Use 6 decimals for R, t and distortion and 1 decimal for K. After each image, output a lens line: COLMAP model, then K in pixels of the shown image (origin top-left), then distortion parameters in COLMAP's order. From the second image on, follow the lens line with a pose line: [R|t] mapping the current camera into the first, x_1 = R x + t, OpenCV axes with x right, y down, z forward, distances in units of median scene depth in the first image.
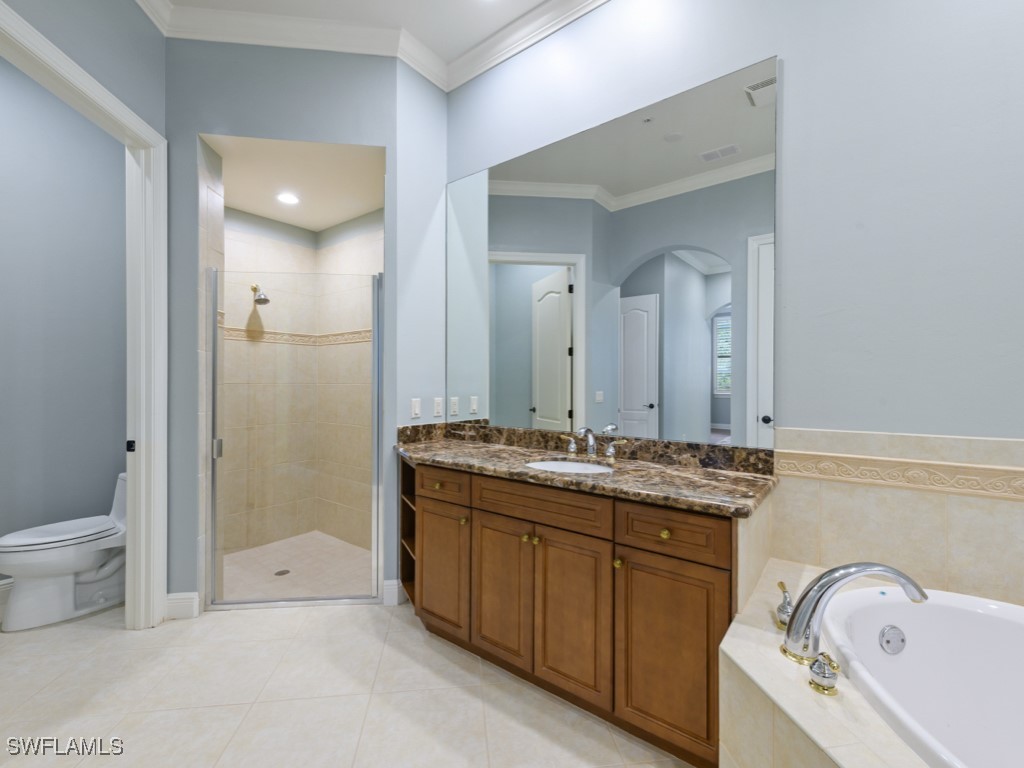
lens RADIAL K [[451.0, 0, 512.9], [0, 451.0, 385.7], [0, 0, 1]] dist [0.009309, -0.001472]
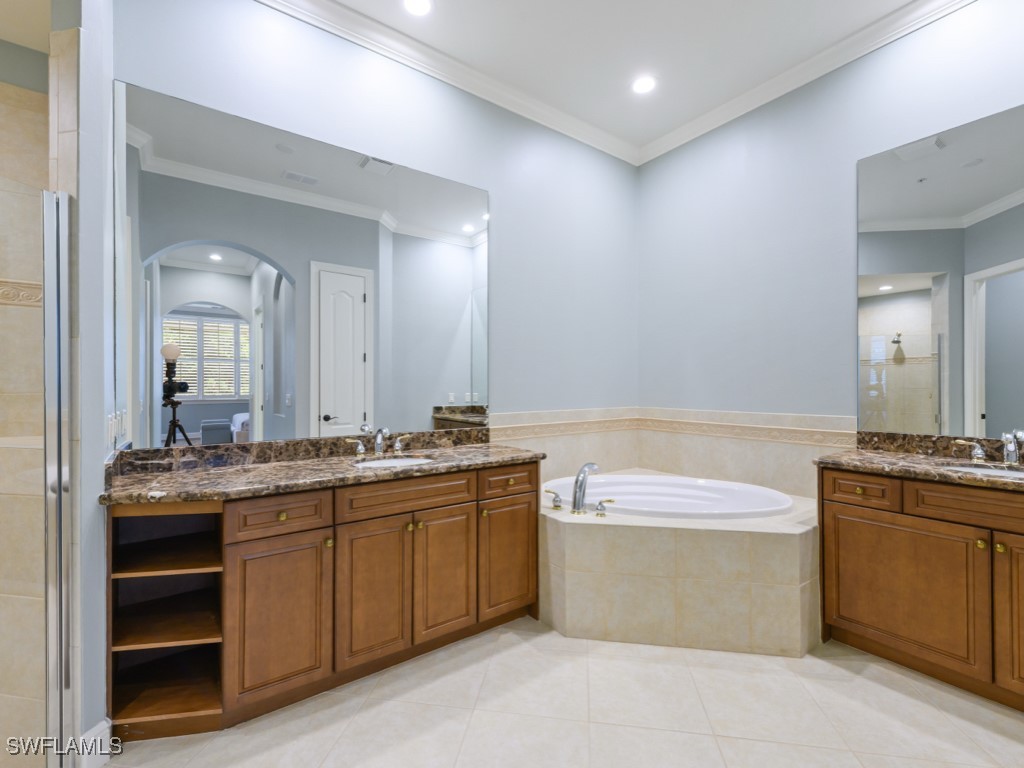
lens RADIAL K [[451.0, 0, 512.0], [0, 451.0, 383.7], [0, 0, 1]] dist [0.009309, -0.001472]
pose [[0.278980, 0.002065, 0.960295, -0.853767], [0.009082, 0.999947, -0.004789, -0.009512], [-0.960254, 0.010058, 0.278947, 0.385811]]
